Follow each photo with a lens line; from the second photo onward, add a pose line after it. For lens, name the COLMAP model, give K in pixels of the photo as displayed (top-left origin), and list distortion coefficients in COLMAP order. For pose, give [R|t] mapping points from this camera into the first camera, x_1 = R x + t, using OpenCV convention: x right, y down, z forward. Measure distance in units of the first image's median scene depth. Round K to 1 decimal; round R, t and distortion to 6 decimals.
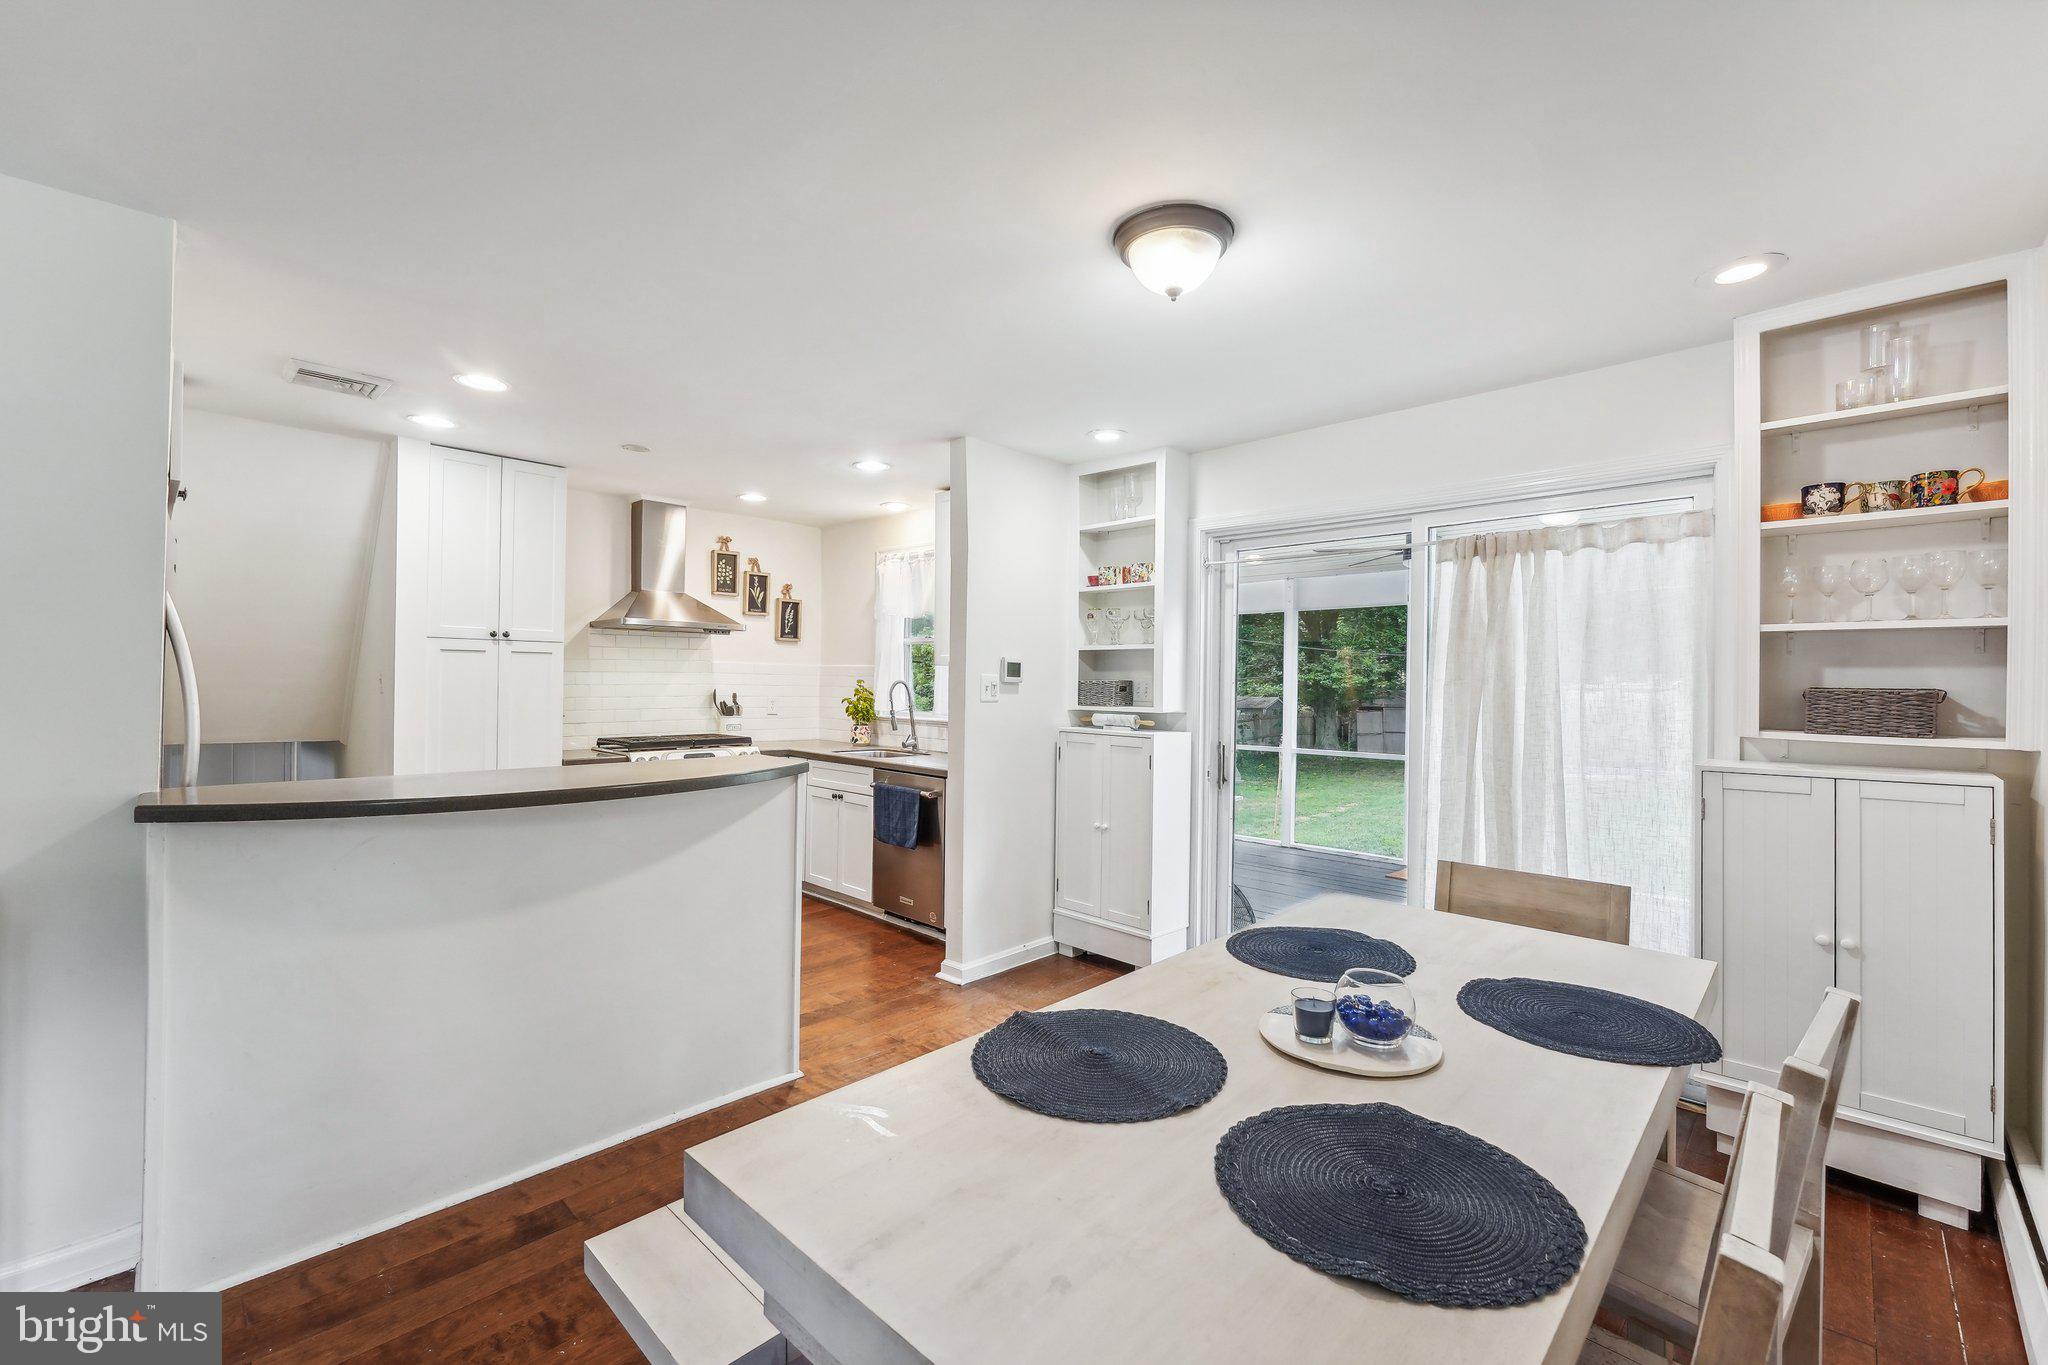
lens RADIAL K [[851.4, 0, 1024.0], [0, 851.4, 682.5], [0, 0, 1]] dist [-0.001880, -0.000166]
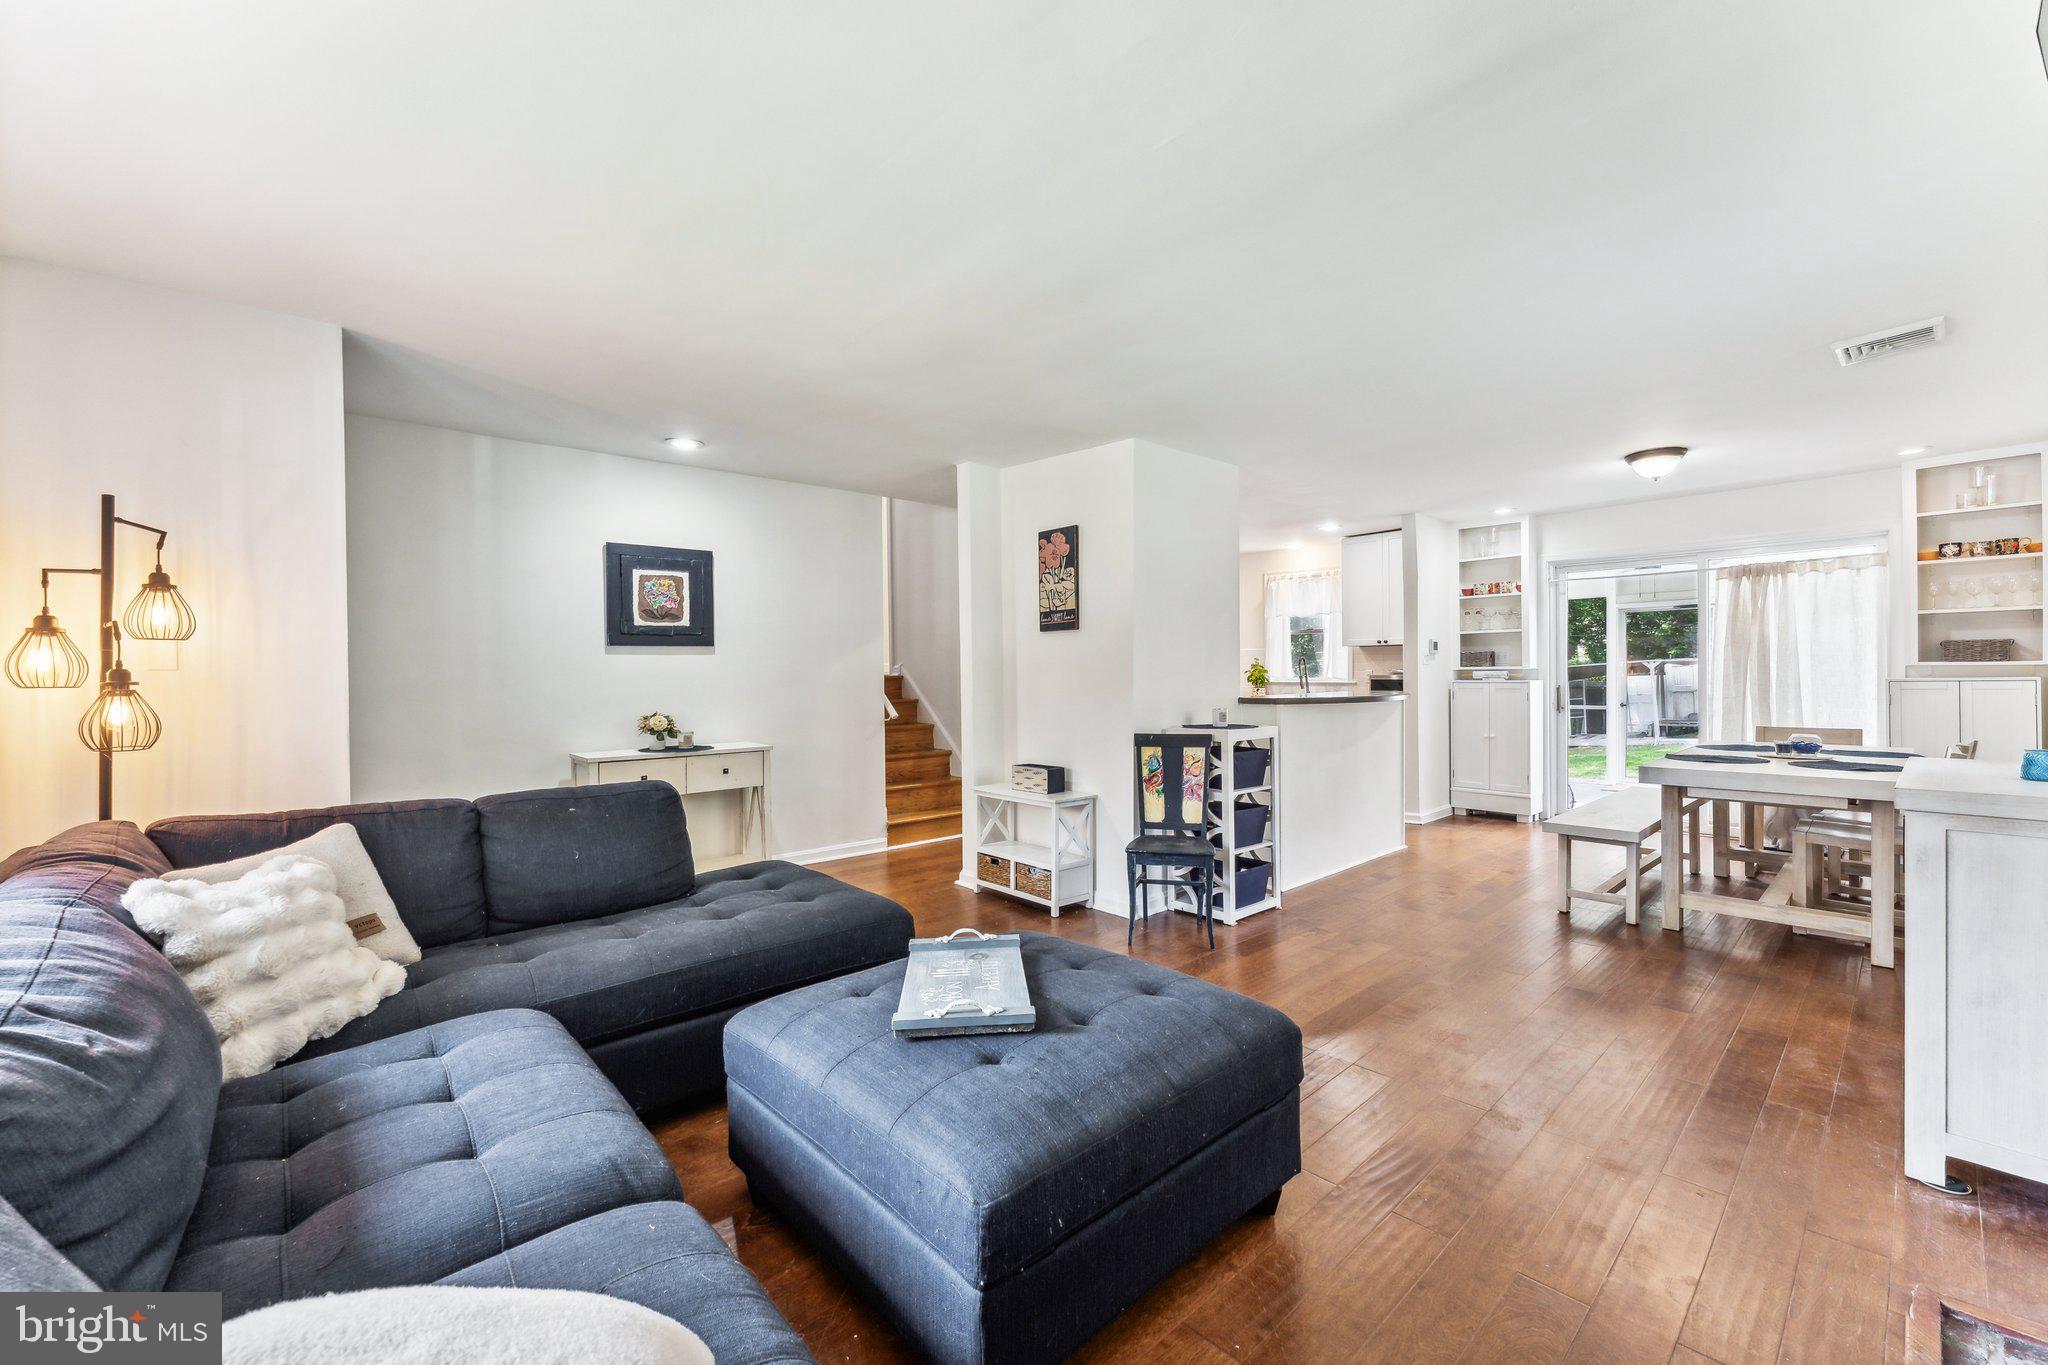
lens RADIAL K [[821.9, 0, 1024.0], [0, 821.9, 682.5], [0, 0, 1]] dist [0.001029, 0.000107]
pose [[0.997587, -0.021543, -0.066006, -0.719953], [0.022196, 0.999712, 0.009169, 0.024721], [0.065789, -0.010612, 0.997777, -0.700628]]
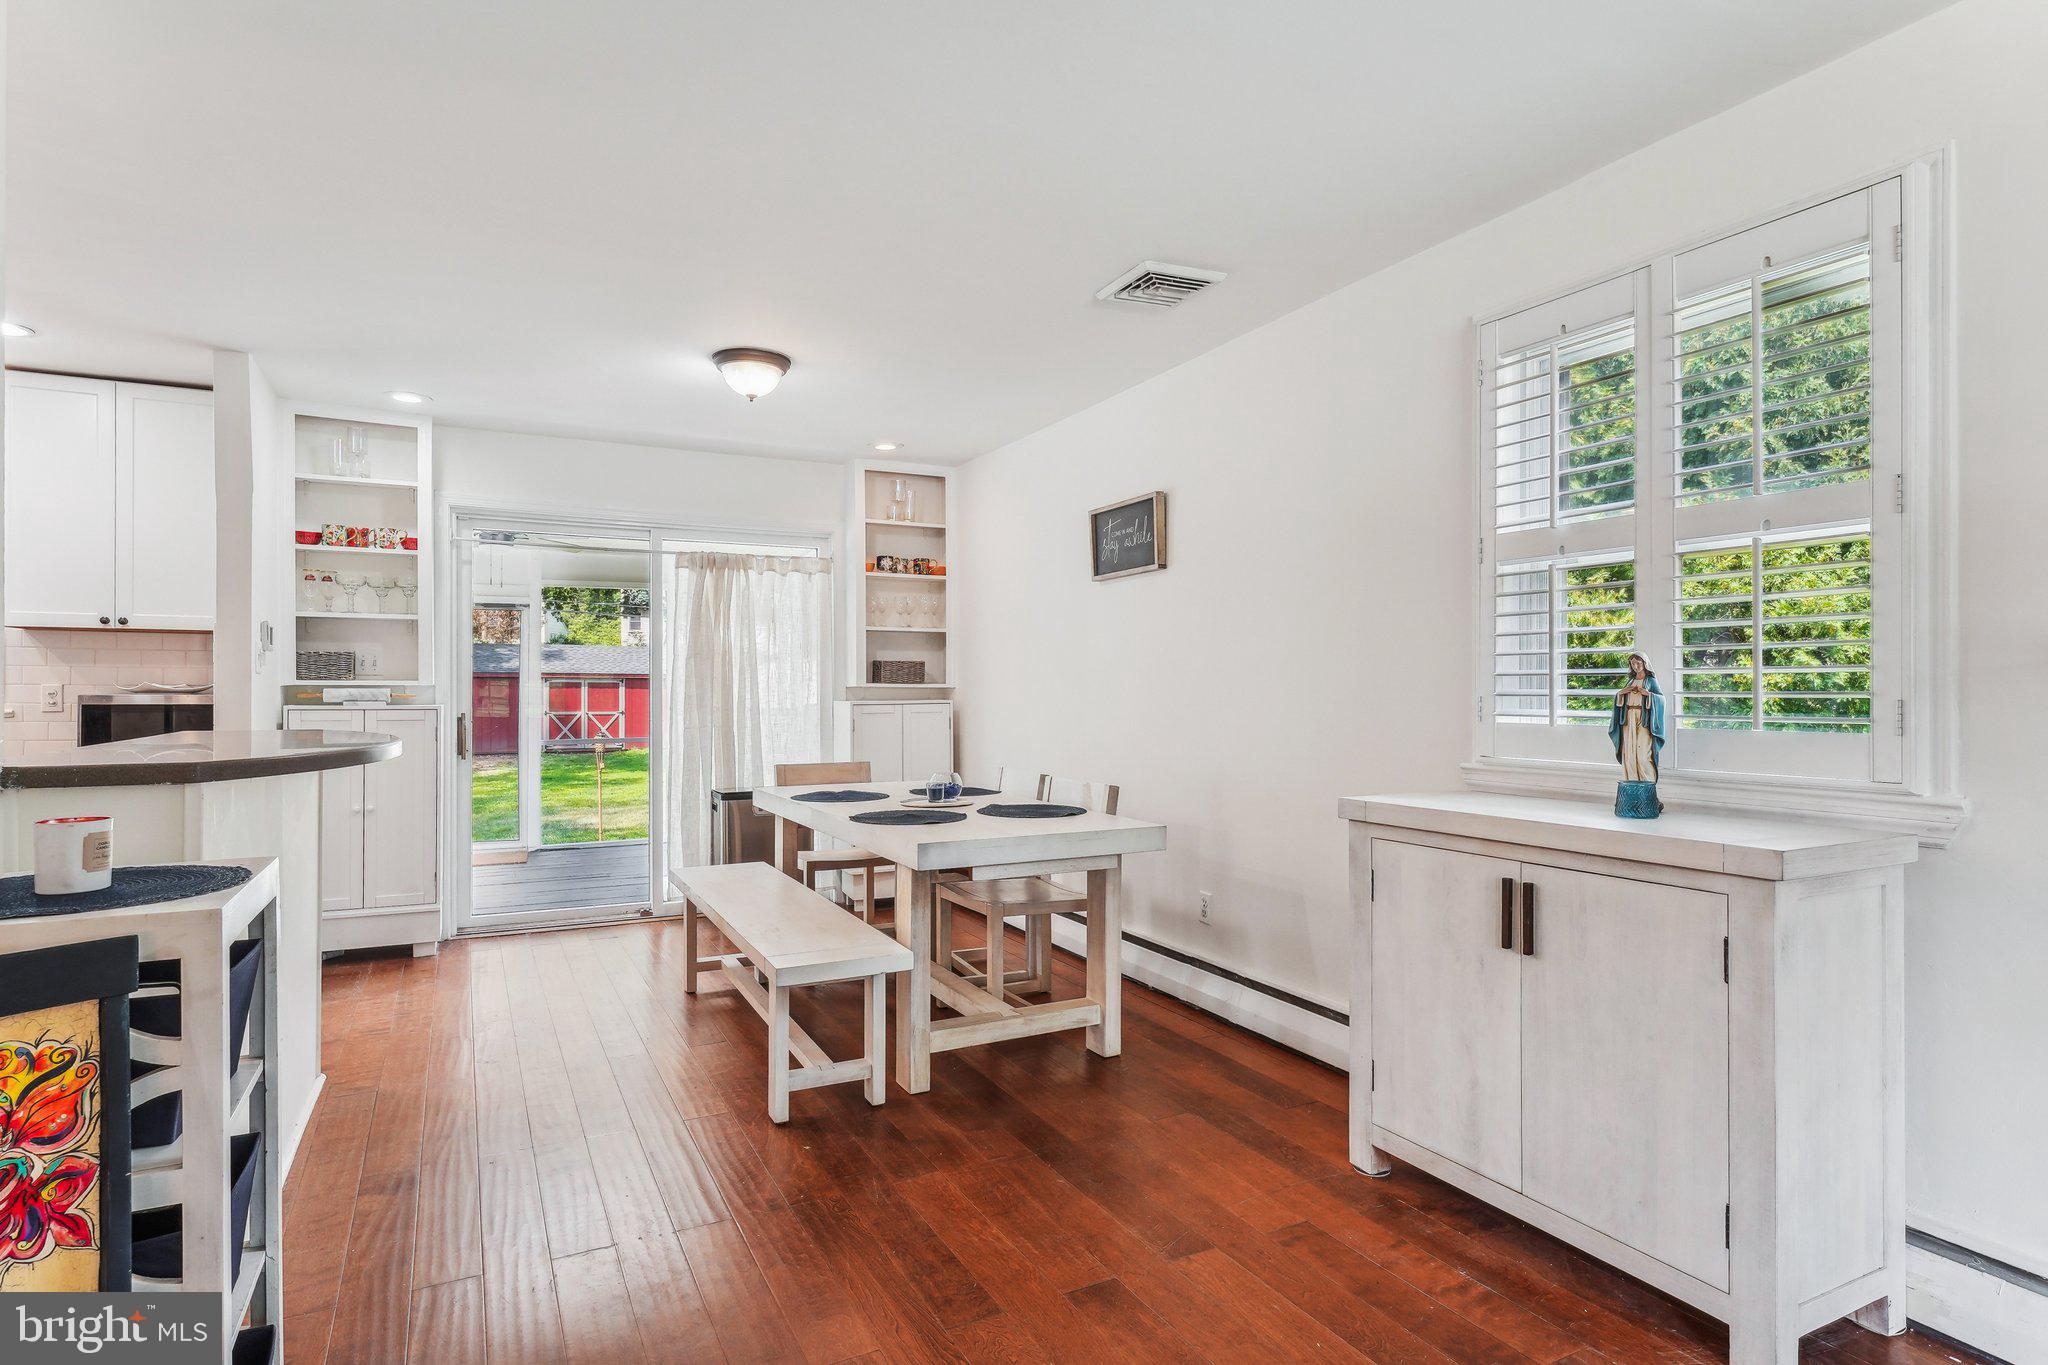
lens RADIAL K [[1070.8, 0, 1013.7], [0, 1070.8, 690.9], [0, 0, 1]] dist [-0.002071, 0.000177]
pose [[0.324492, -0.011503, 0.945819, -0.764620], [0.002995, 0.999934, 0.011134, 0.029561], [-0.945884, -0.000780, 0.324505, -0.044064]]
